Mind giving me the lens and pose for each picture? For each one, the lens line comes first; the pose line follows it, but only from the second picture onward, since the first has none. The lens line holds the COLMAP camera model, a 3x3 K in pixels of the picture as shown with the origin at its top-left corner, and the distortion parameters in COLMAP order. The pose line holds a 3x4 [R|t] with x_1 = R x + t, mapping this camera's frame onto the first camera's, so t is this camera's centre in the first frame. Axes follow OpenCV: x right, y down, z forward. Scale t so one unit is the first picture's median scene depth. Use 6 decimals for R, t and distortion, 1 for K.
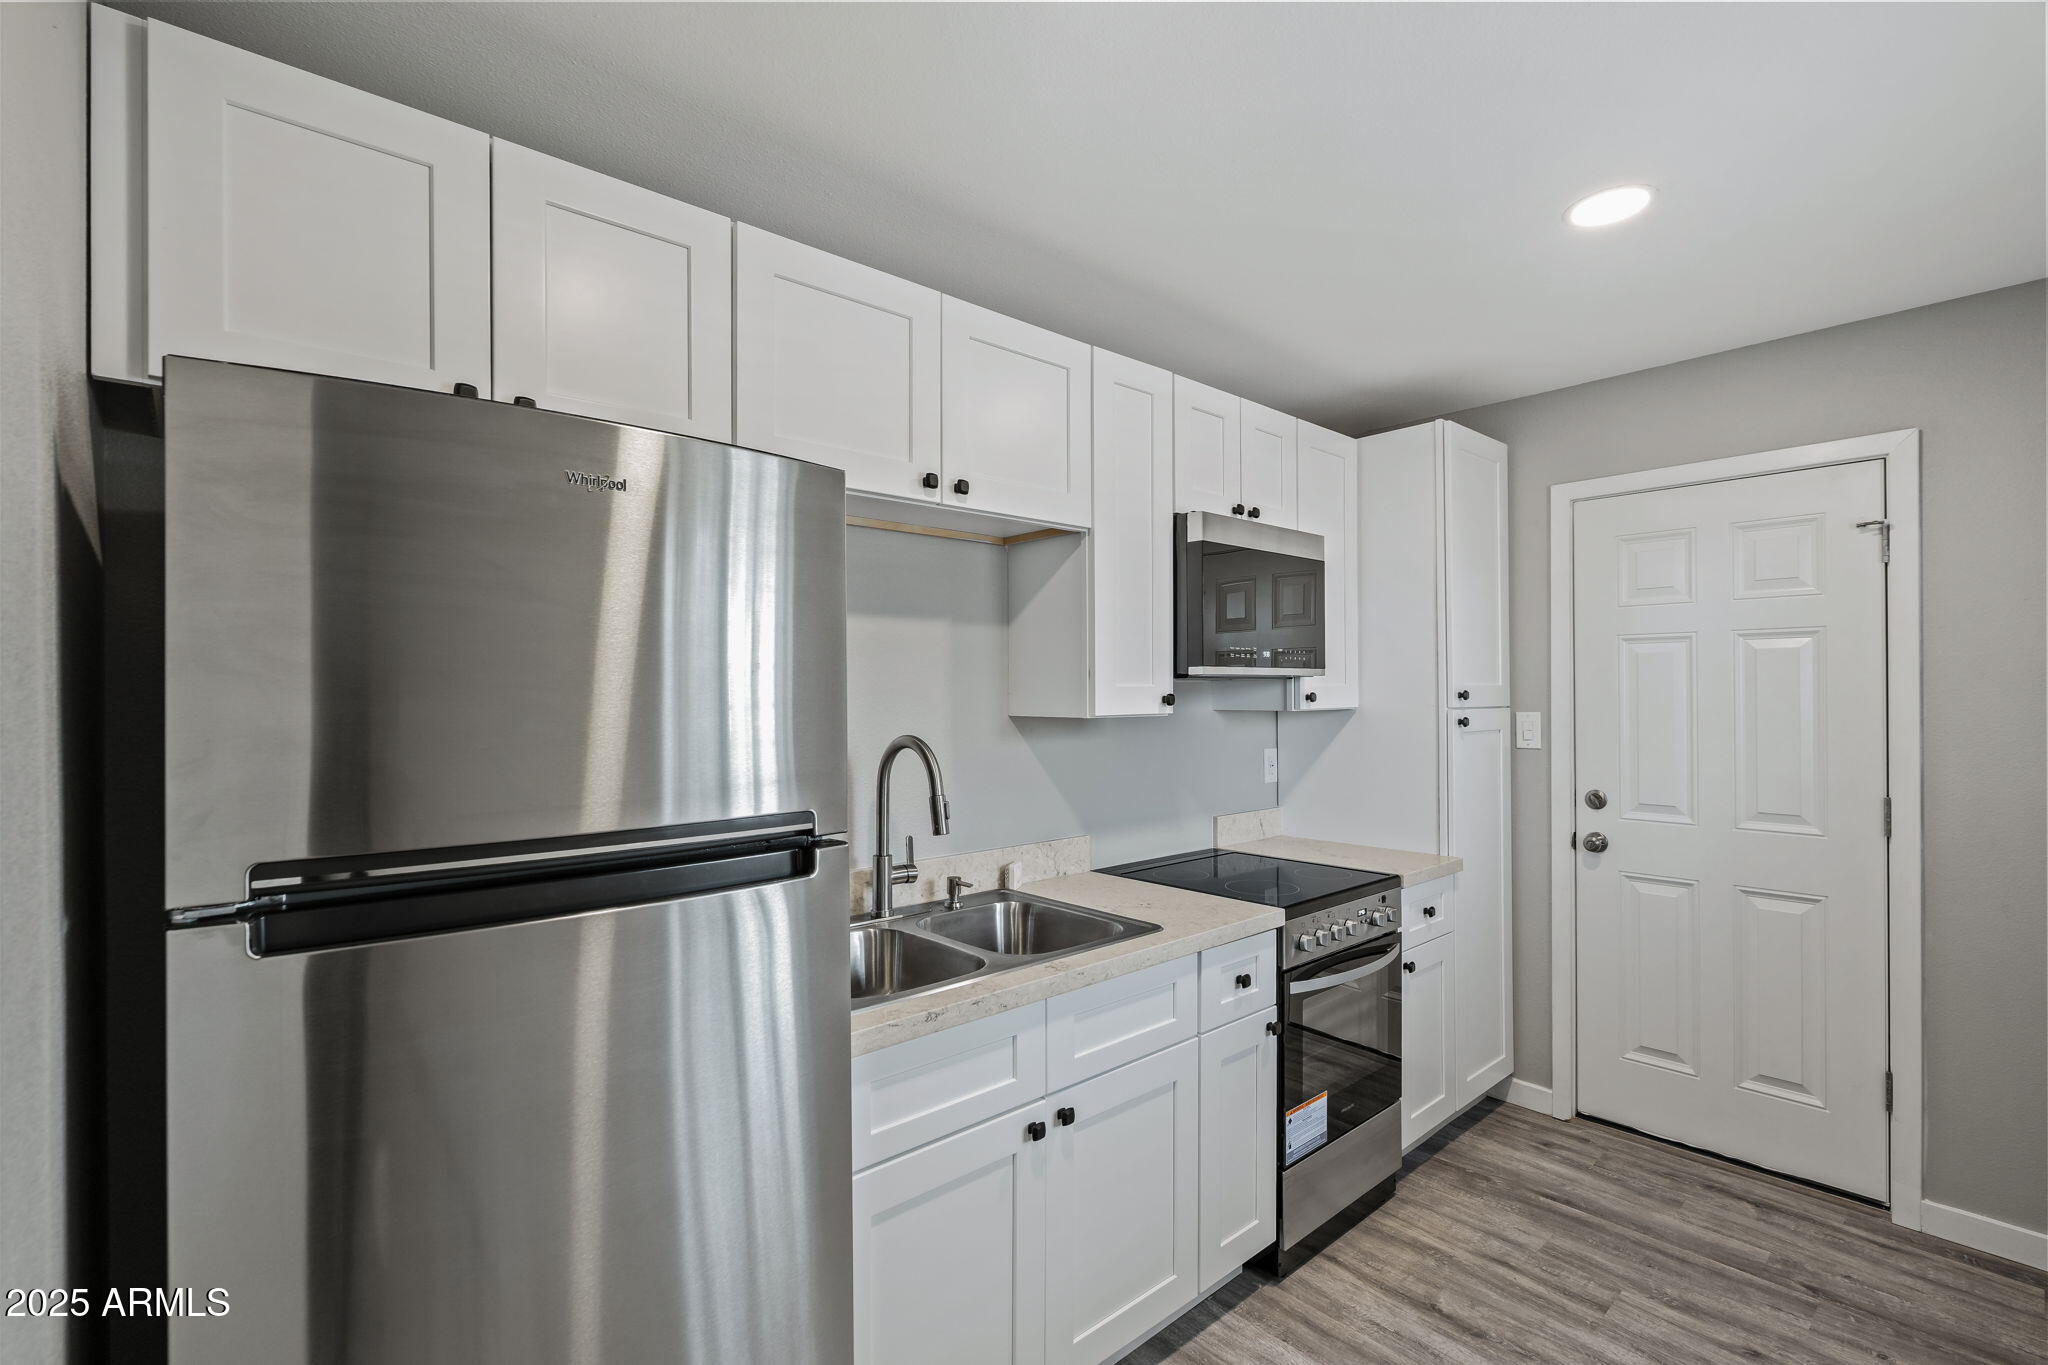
lens RADIAL K [[923.8, 0, 1016.1], [0, 923.8, 682.6], [0, 0, 1]] dist [-0.000128, 0.000607]
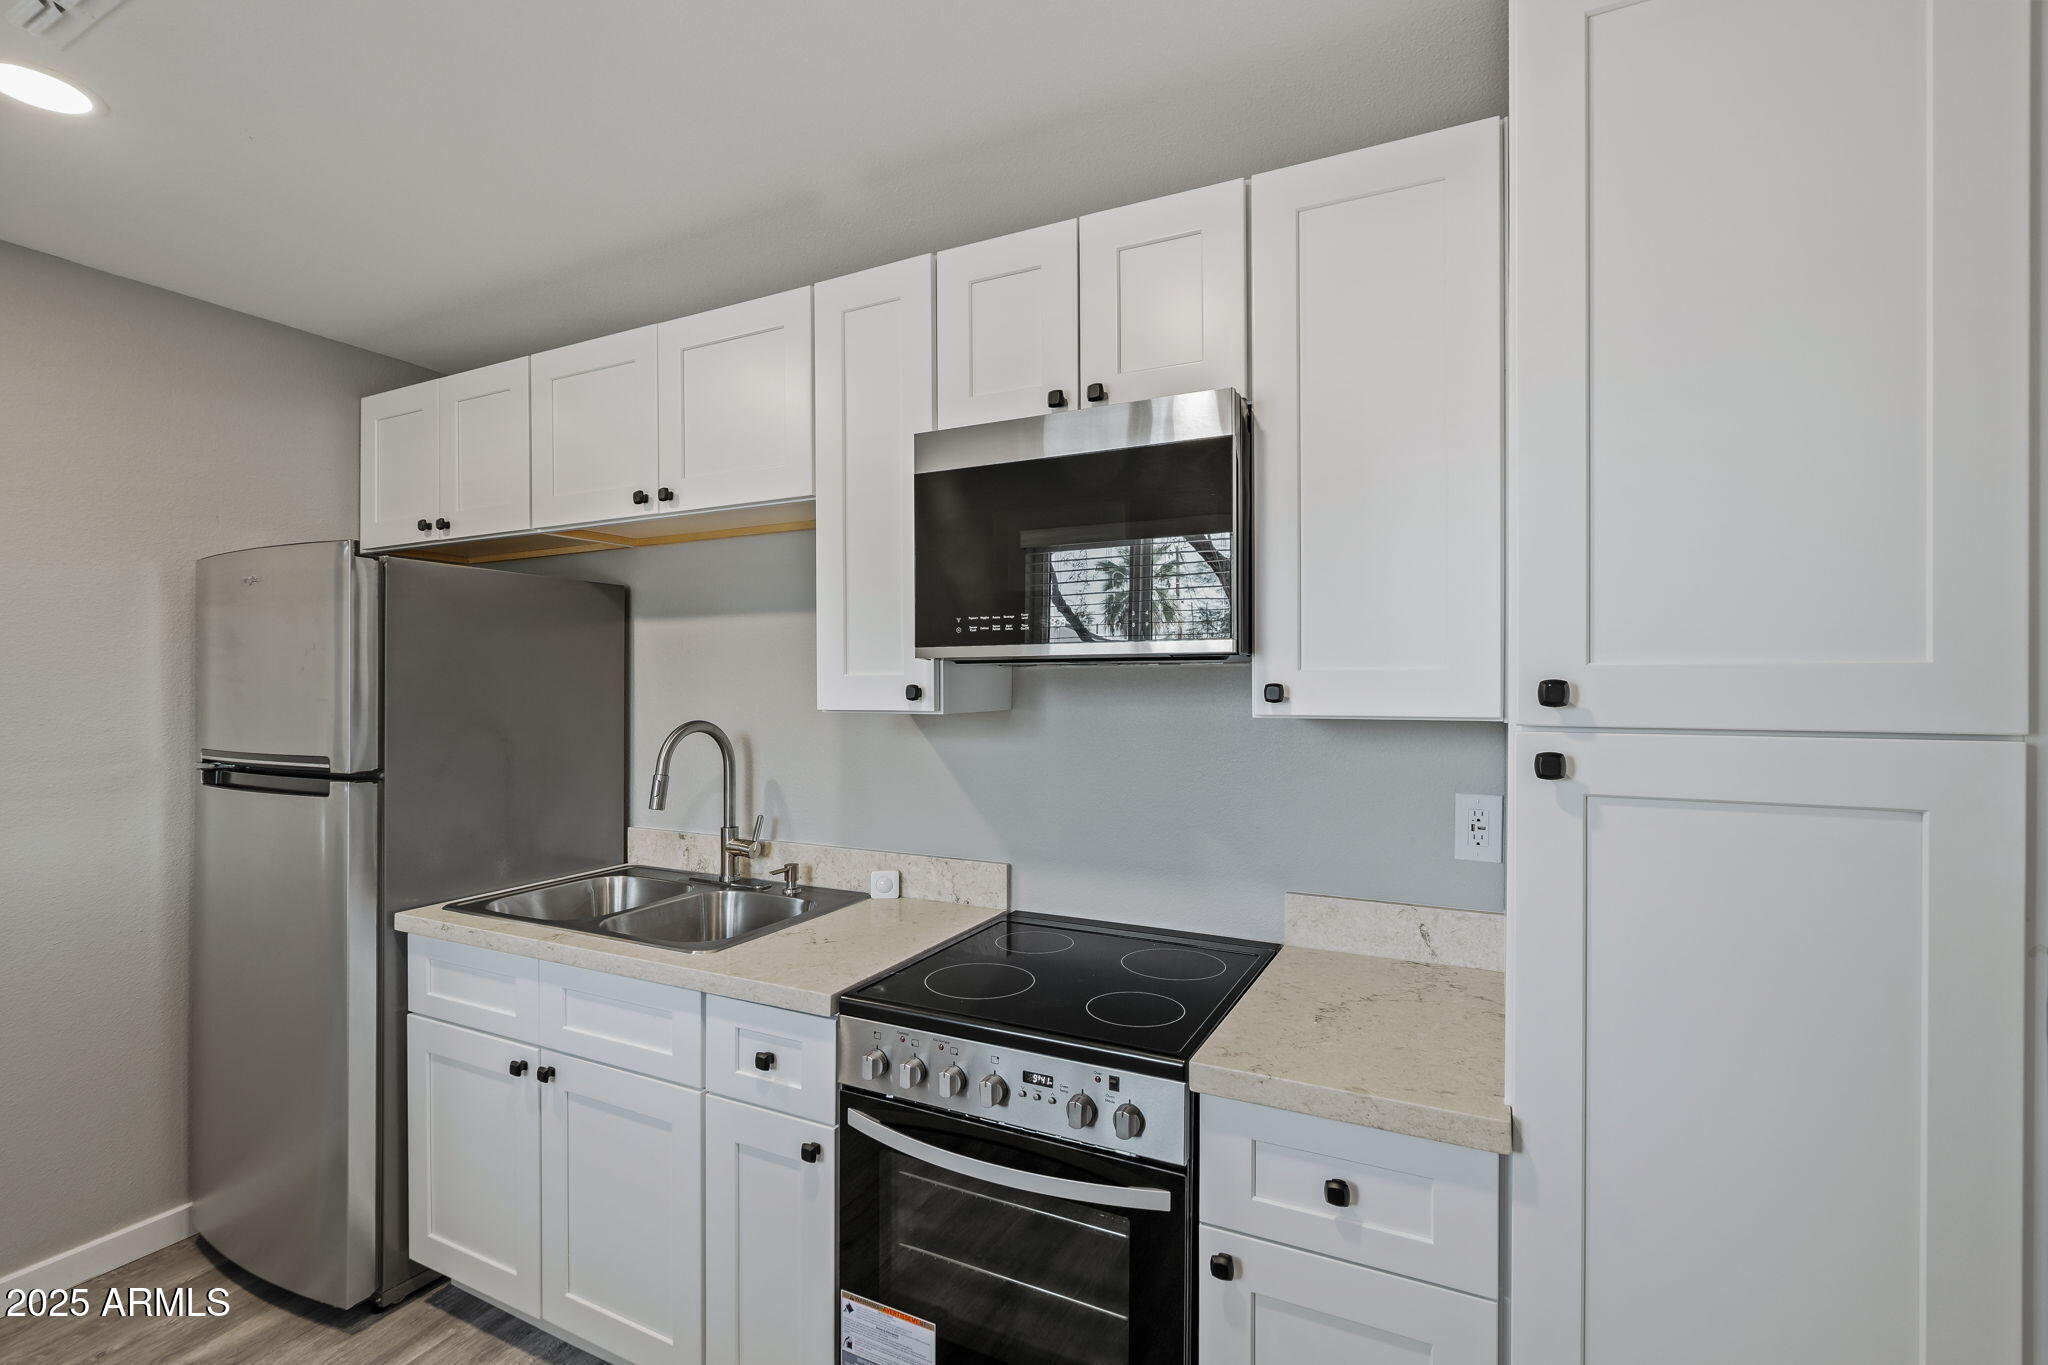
lens RADIAL K [[923.8, 0, 1016.1], [0, 923.8, 682.6], [0, 0, 1]] dist [-0.000128, 0.000607]
pose [[0.365044, 0.003931, -0.930982, 1.035944], [0.011926, 0.999889, 0.008899, 0.004875], [0.930914, -0.014352, 0.364956, 0.920634]]
